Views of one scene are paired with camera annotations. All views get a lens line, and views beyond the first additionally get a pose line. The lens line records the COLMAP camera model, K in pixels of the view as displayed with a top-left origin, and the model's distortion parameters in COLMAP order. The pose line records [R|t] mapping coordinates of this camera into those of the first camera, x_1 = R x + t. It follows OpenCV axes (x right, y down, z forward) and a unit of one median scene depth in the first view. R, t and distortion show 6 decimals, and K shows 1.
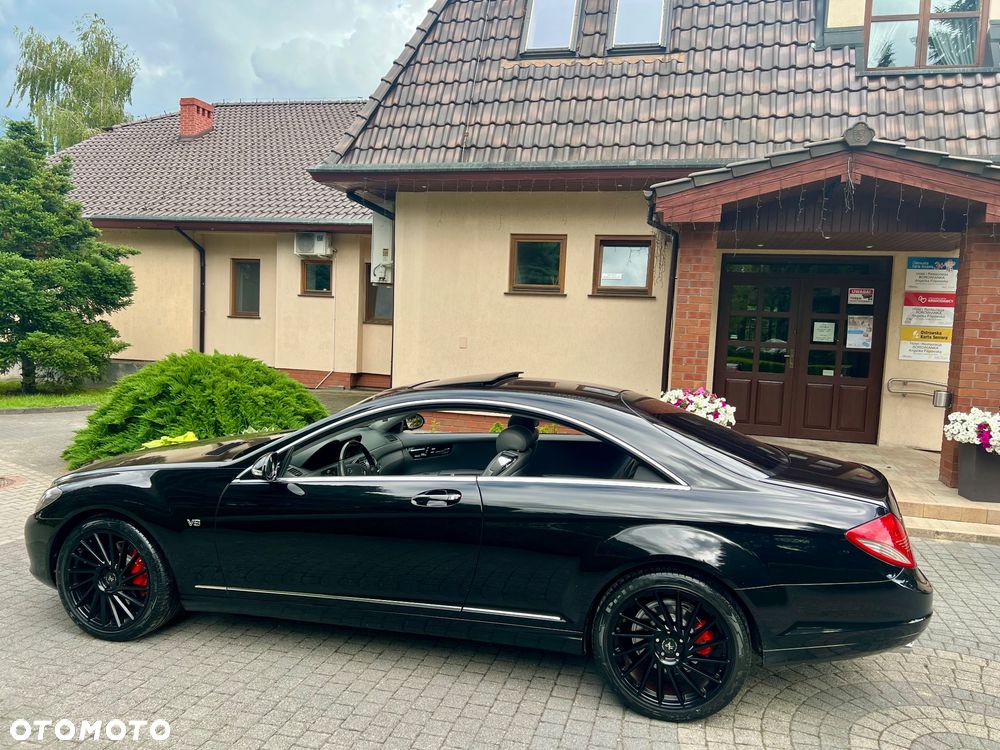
lens RADIAL K [[763.2, 0, 503.1], [0, 763.2, 405.7], [0, 0, 1]] dist [0.067944, -0.085602]
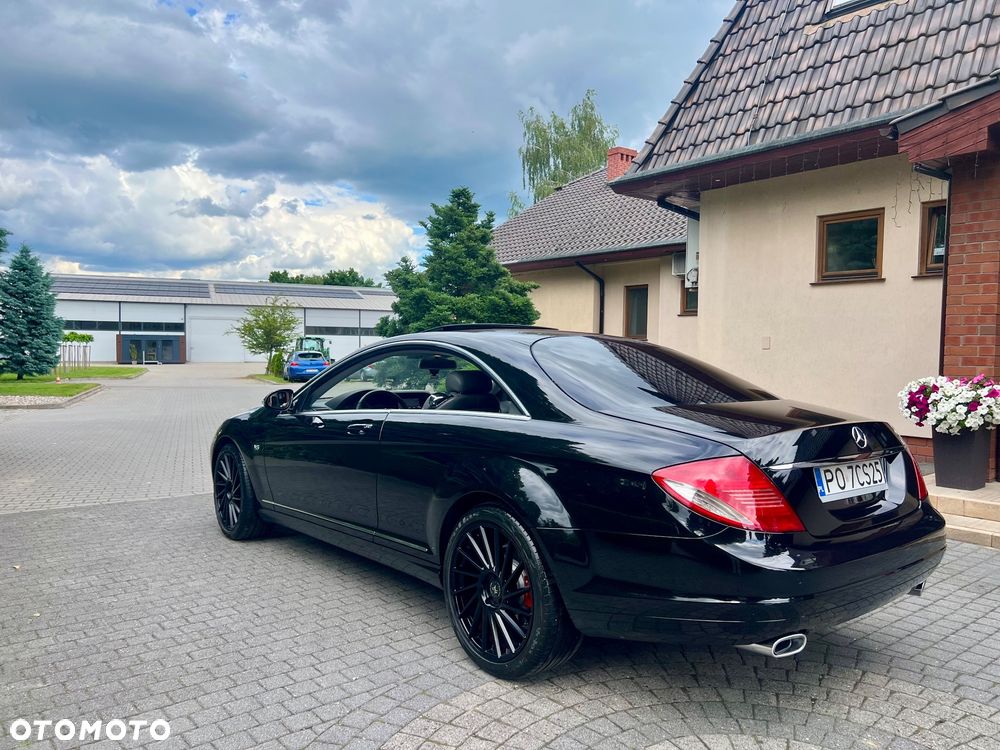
lens RADIAL K [[763.2, 0, 503.1], [0, 763.2, 405.7], [0, 0, 1]] dist [0.067944, -0.085602]
pose [[0.793467, 0.011178, -0.608510, 0.268531], [-0.046326, 0.998040, -0.042072, 0.046341], [0.606847, 0.061573, 0.792430, 0.096061]]
